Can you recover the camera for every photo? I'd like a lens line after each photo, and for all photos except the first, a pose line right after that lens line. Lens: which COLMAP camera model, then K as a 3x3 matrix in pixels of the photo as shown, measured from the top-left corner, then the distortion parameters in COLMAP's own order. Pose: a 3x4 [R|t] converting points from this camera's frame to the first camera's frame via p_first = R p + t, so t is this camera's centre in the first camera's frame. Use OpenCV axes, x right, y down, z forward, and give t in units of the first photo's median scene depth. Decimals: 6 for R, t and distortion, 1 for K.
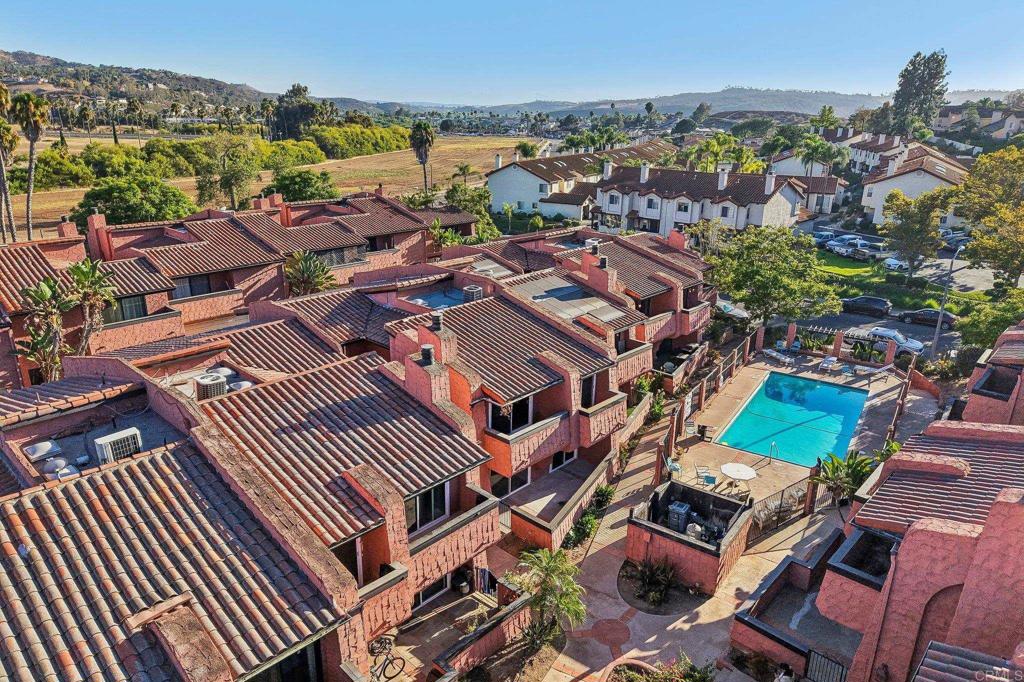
lens RADIAL K [[683.2, 0, 512.0], [0, 683.2, 341.0], [0, 0, 1]] dist [0.008828, -0.003538]
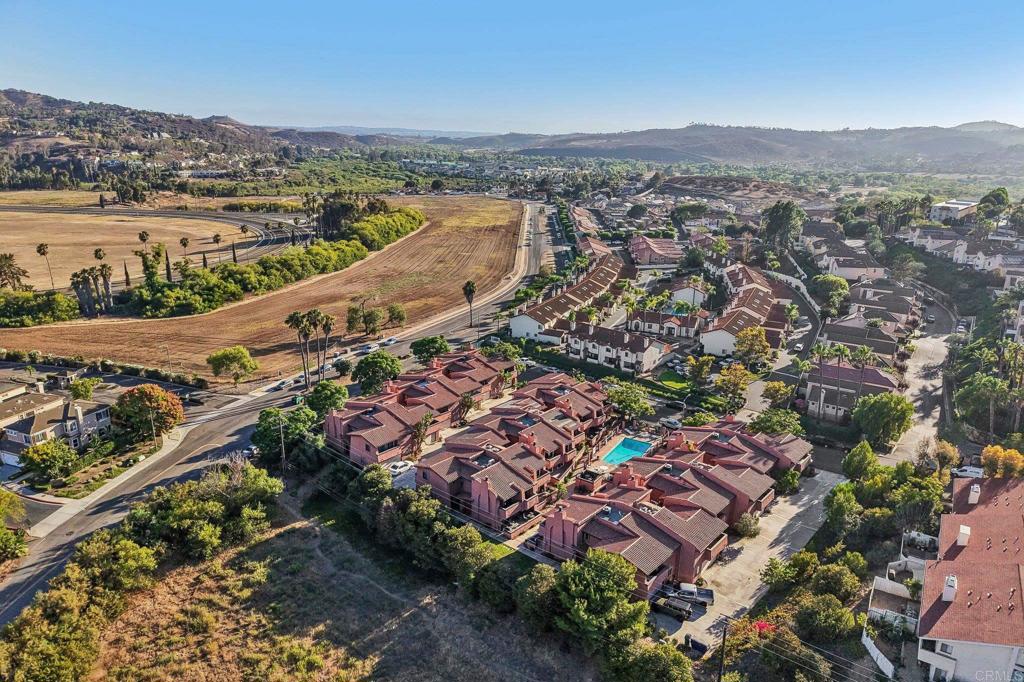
lens RADIAL K [[683.2, 0, 512.0], [0, 683.2, 341.0], [0, 0, 1]] dist [0.008828, -0.003538]
pose [[0.999180, -0.005140, 0.040170, -0.259118], [0.006325, 0.999547, -0.029434, -0.308980], [-0.040001, 0.029664, 0.998759, -2.118510]]
